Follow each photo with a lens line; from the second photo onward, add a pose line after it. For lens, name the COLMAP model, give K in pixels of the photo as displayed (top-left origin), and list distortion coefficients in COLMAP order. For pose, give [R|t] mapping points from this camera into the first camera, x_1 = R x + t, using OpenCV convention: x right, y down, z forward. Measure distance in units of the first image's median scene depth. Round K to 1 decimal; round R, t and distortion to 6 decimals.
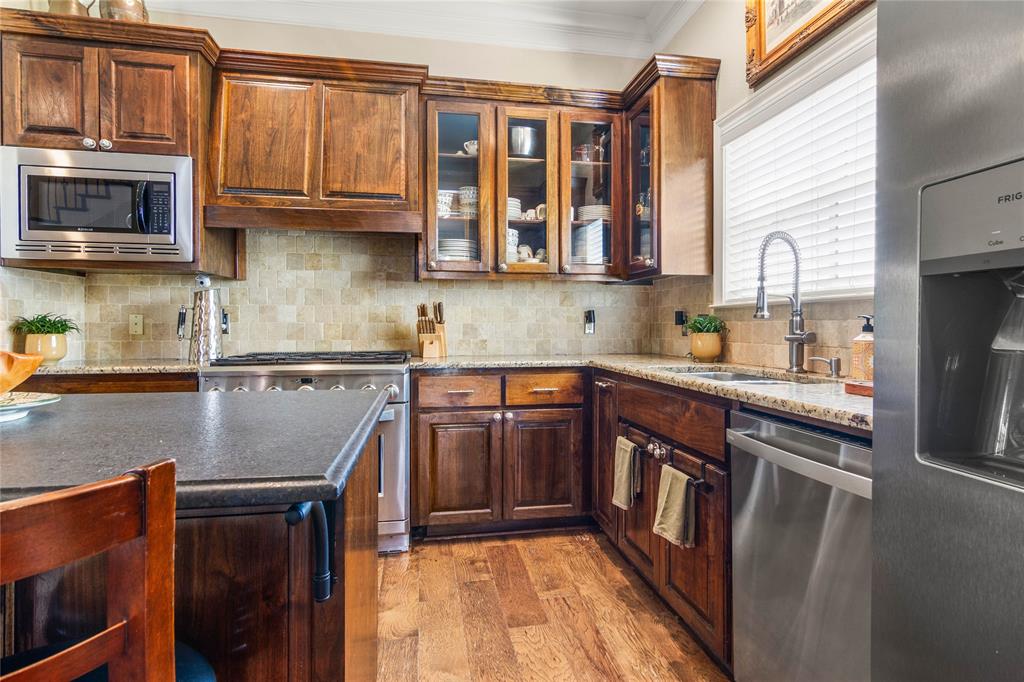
lens RADIAL K [[523.7, 0, 514.8], [0, 523.7, 325.2], [0, 0, 1]] dist [0.002626, 0.000543]
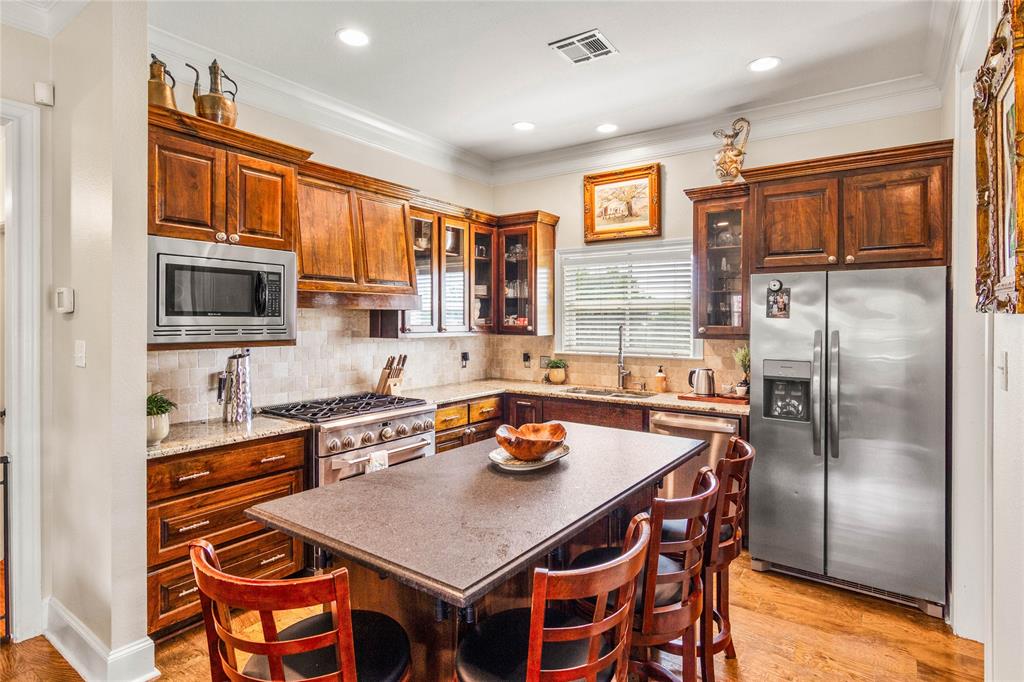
lens RADIAL K [[523.7, 0, 514.8], [0, 523.7, 325.2], [0, 0, 1]] dist [0.002626, 0.000543]
pose [[0.716051, -0.006044, 0.698022, -1.017962], [-0.000135, 0.999961, 0.008797, -0.152073], [-0.698048, -0.006393, 0.716023, -0.199383]]
